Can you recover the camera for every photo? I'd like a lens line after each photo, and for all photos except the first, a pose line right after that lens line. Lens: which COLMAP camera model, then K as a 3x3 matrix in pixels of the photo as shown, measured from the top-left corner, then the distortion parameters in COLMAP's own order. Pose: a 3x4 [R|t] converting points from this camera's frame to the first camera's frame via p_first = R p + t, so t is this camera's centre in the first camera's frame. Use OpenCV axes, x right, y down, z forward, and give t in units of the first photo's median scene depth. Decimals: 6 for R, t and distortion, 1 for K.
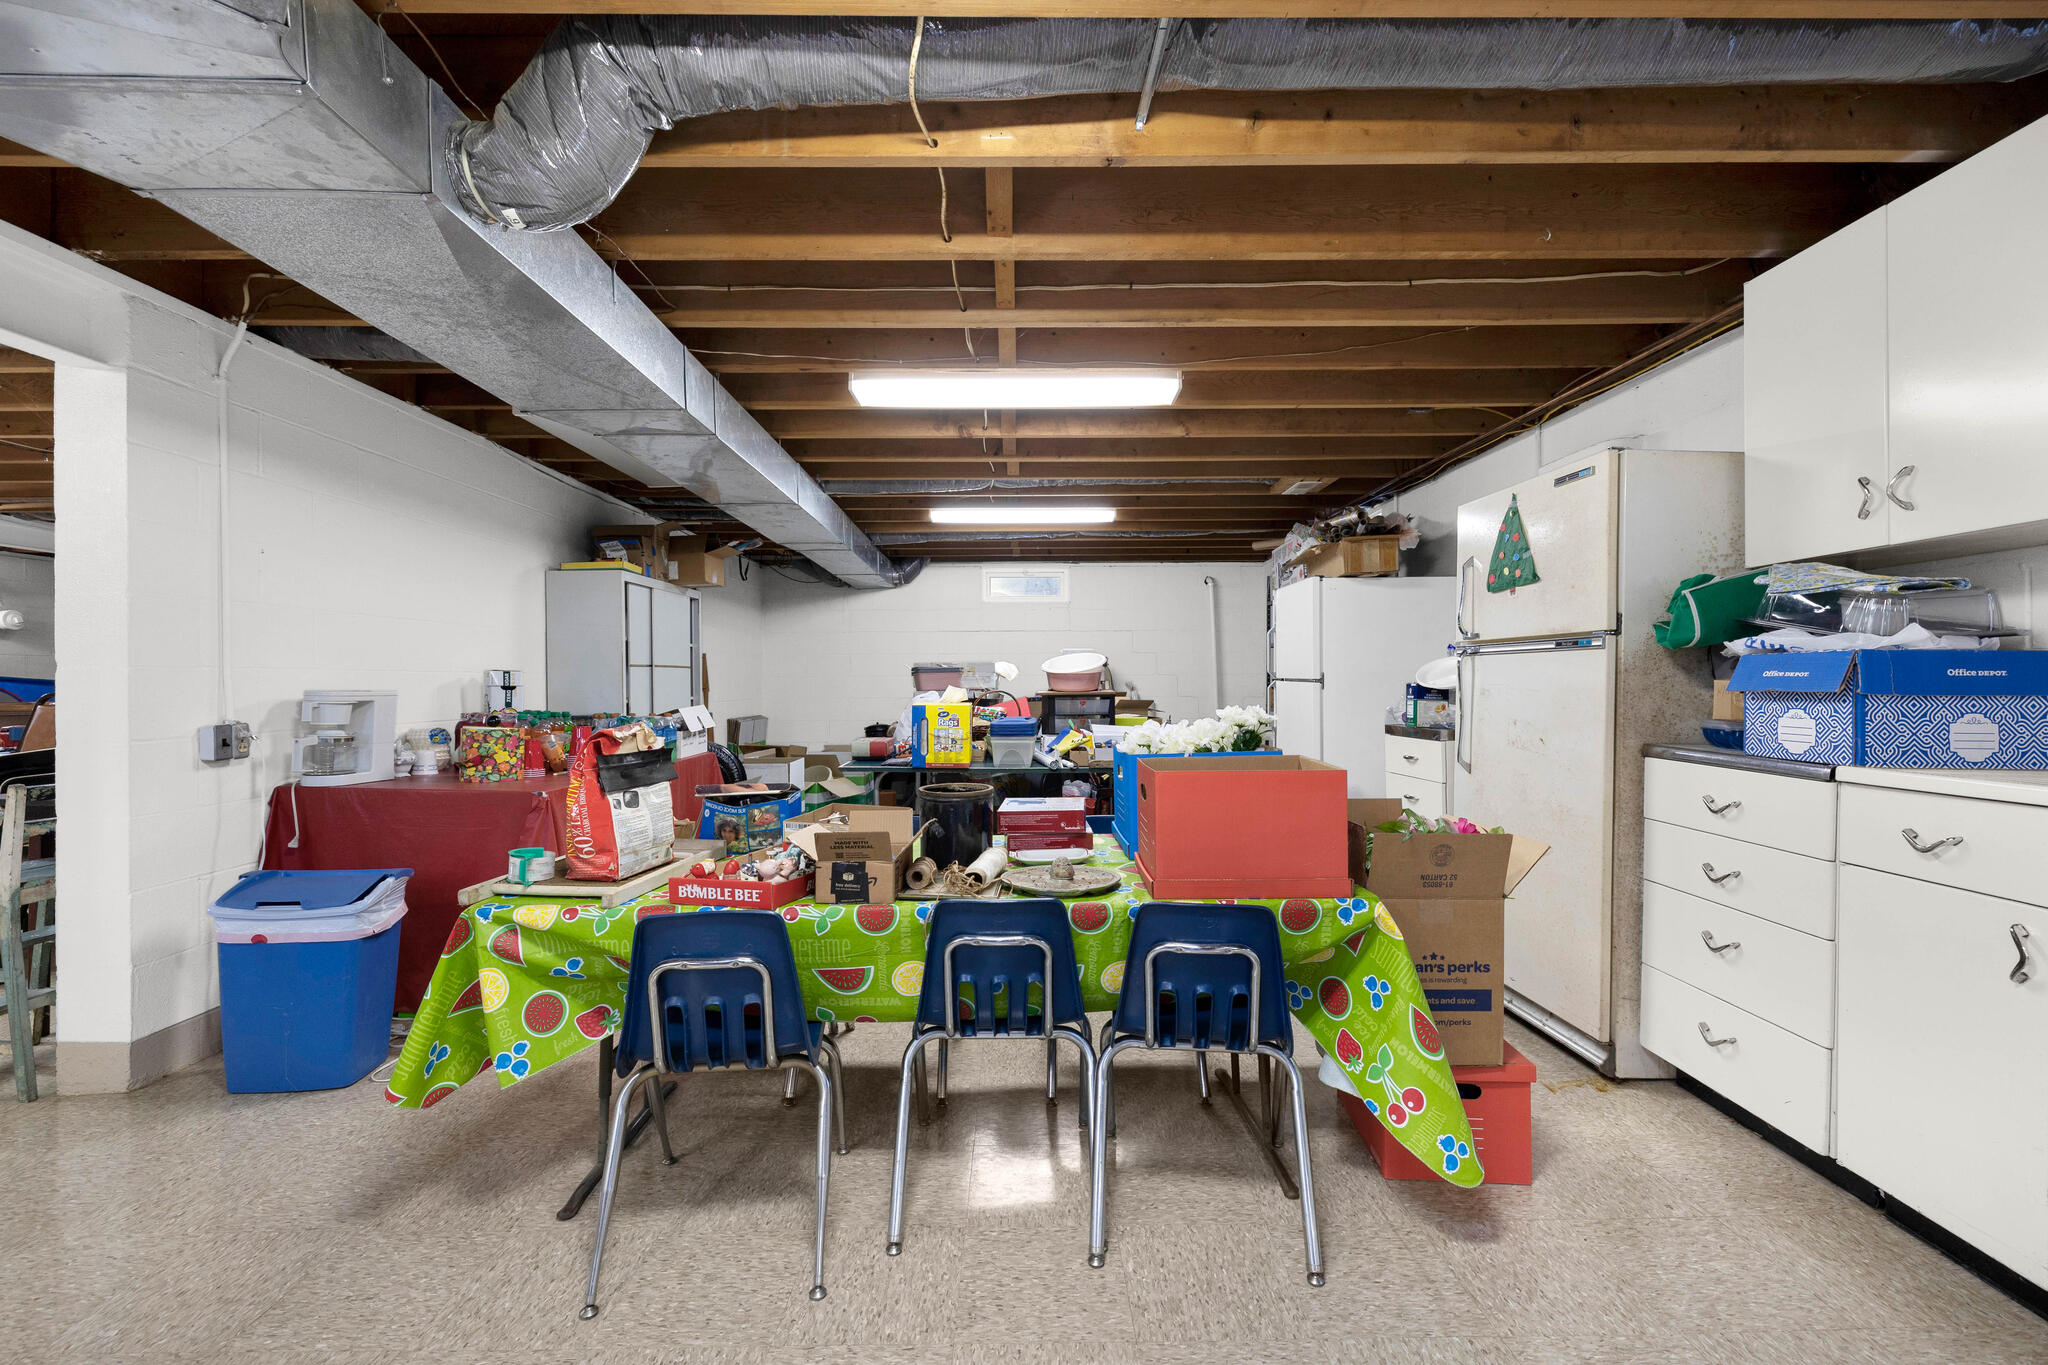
lens RADIAL K [[853.5, 0, 1035.4], [0, 853.5, 679.1], [0, 0, 1]] dist [-0.001722, -0.000126]
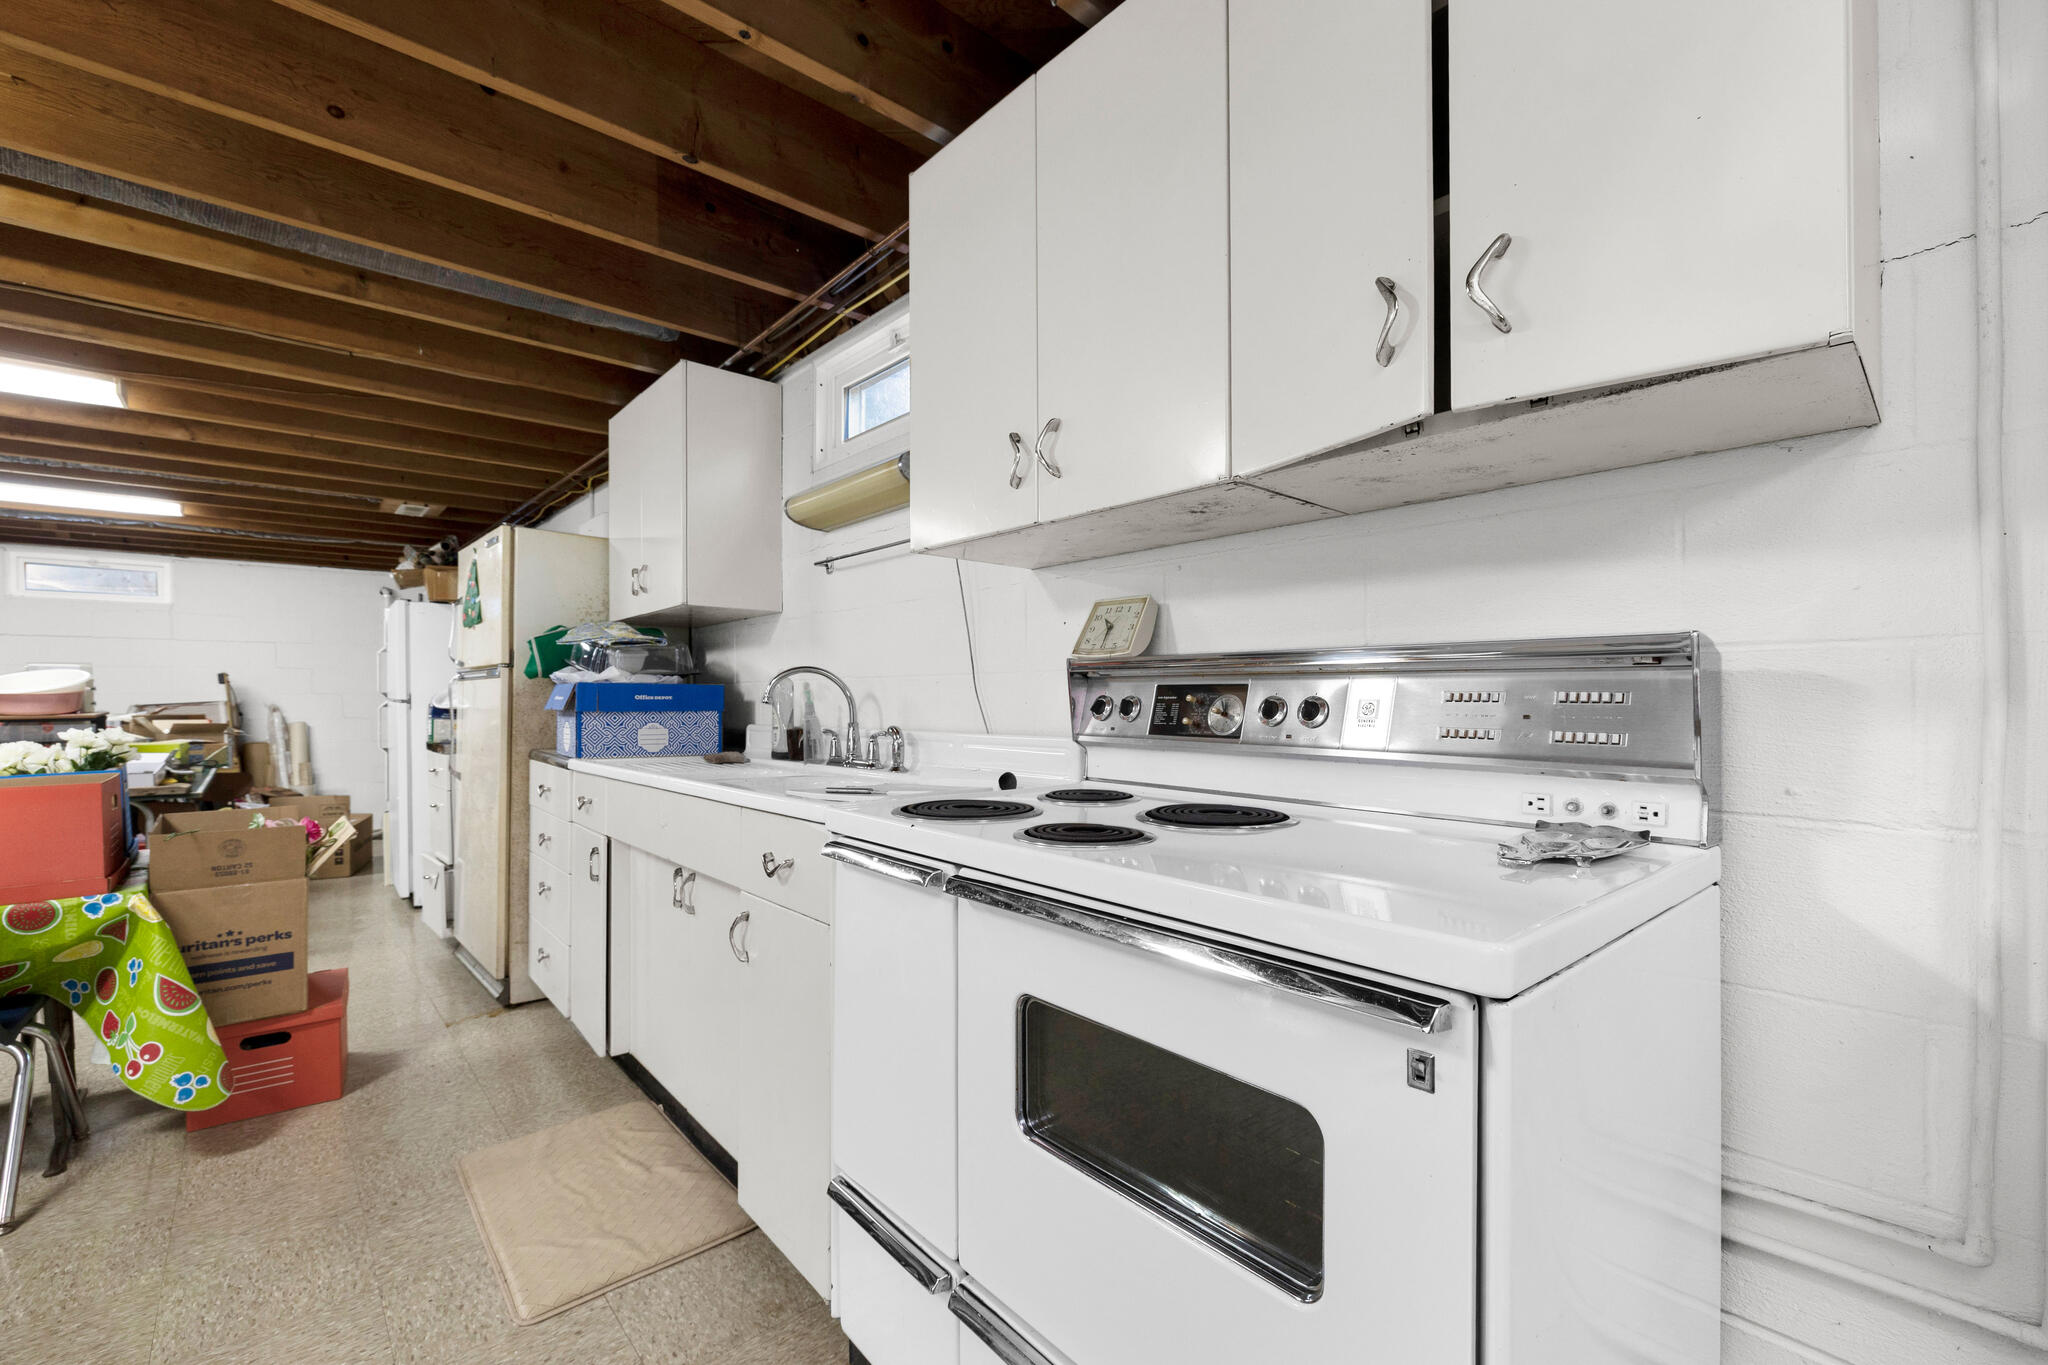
lens RADIAL K [[853.5, 0, 1024.0], [0, 853.5, 699.7], [0, 0, 1]] dist [-0.001722, -0.000126]
pose [[0.755688, -0.002624, 0.654927, 0.435664], [0.000328, 0.999993, 0.003627, -0.006827], [-0.654932, -0.002526, 0.755684, -0.530060]]
